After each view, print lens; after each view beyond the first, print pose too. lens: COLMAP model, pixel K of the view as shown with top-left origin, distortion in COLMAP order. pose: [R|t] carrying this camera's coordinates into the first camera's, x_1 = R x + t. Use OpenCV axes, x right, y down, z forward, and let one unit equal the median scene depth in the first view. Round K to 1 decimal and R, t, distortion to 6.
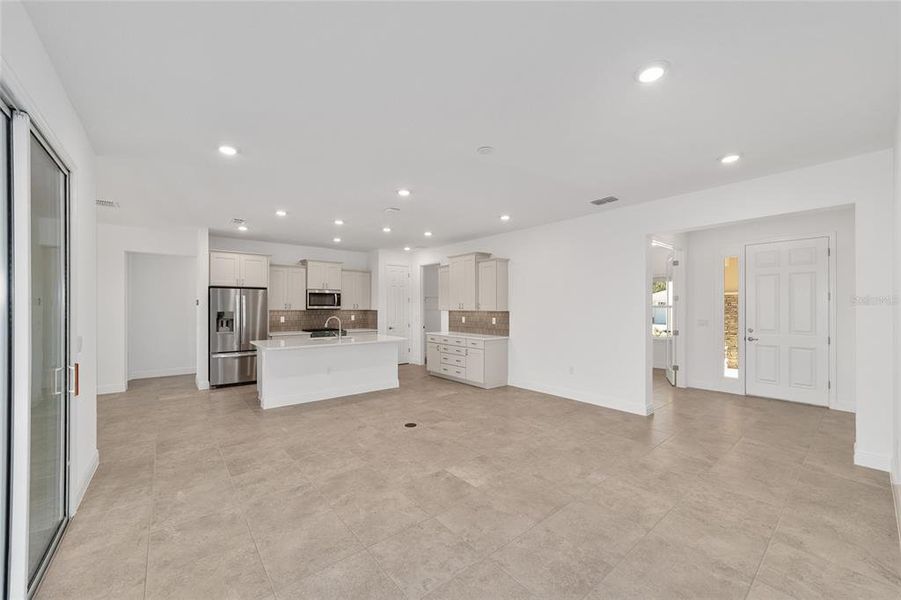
lens RADIAL K [[344.9, 0, 447.6], [0, 344.9, 300.0], [0, 0, 1]] dist [-0.017195, 0.009239]
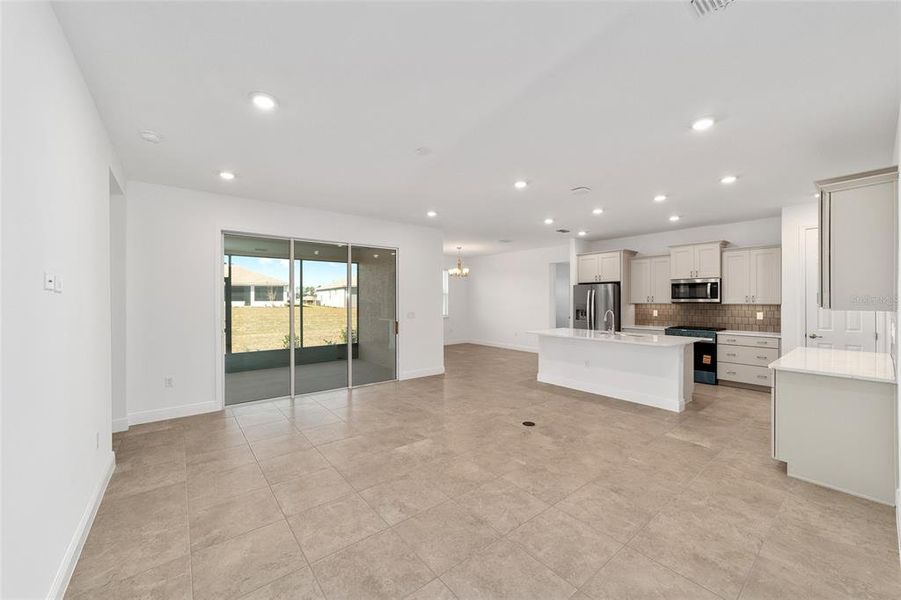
lens RADIAL K [[344.9, 0, 447.6], [0, 344.9, 300.0], [0, 0, 1]] dist [-0.017195, 0.009239]
pose [[-0.009596, 0.001167, -0.999953, 0.943568], [0.018615, 0.999826, 0.000989, 0.017802], [0.999781, -0.018604, -0.009616, 0.882556]]
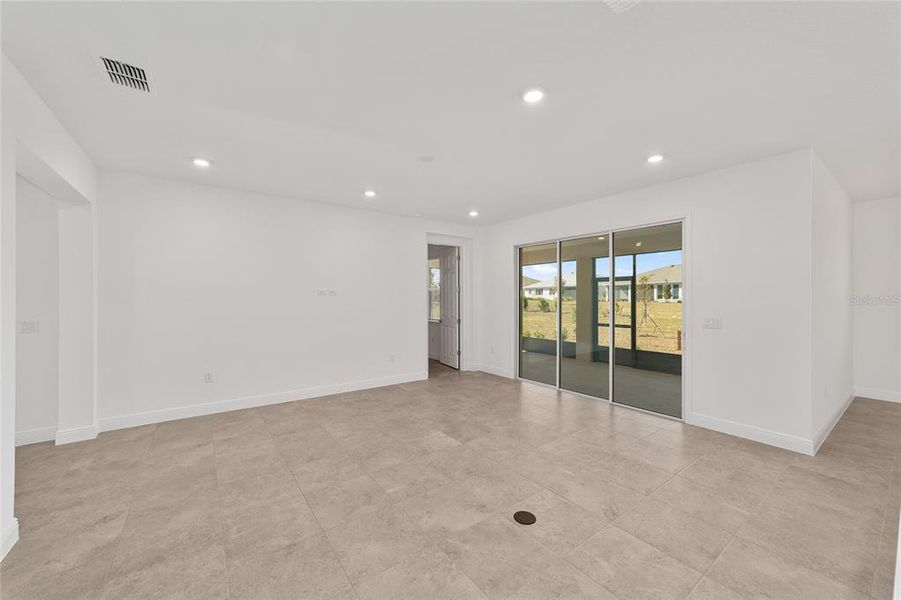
lens RADIAL K [[347.3, 0, 447.3], [0, 347.3, 300.6], [0, 0, 1]] dist [-0.015434, 0.008942]
pose [[-0.998421, 0.000080, 0.056182, -0.018304], [-0.000496, 0.999948, -0.010225, 0.033682], [-0.056179, -0.010237, -0.998368, 1.727216]]
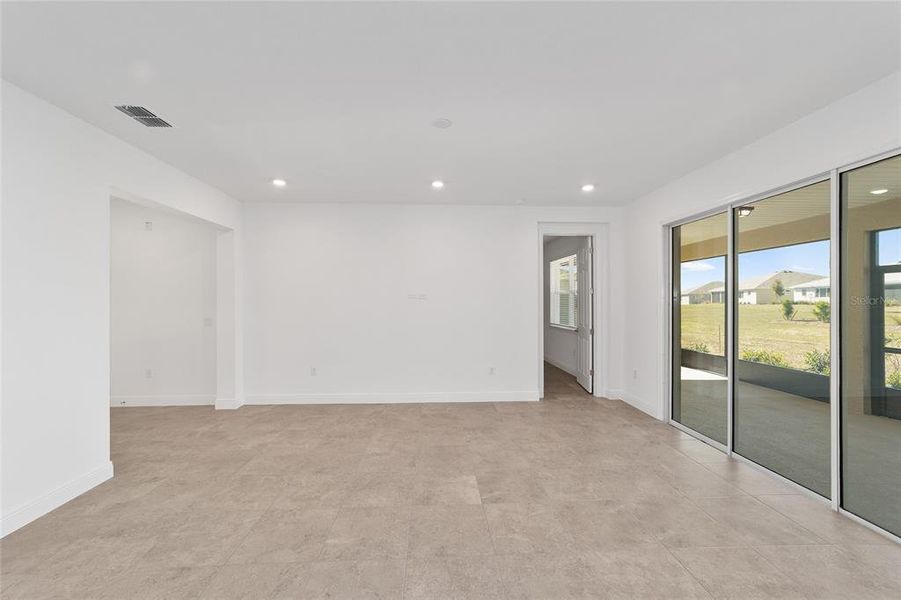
lens RADIAL K [[347.3, 0, 447.3], [0, 347.3, 300.6], [0, 0, 1]] dist [-0.015434, 0.008942]
pose [[-0.803080, 0.001709, 0.595869, -0.344612], [-0.010445, 0.999802, -0.016944, 0.027053], [-0.595780, -0.019831, -0.802903, 1.385092]]
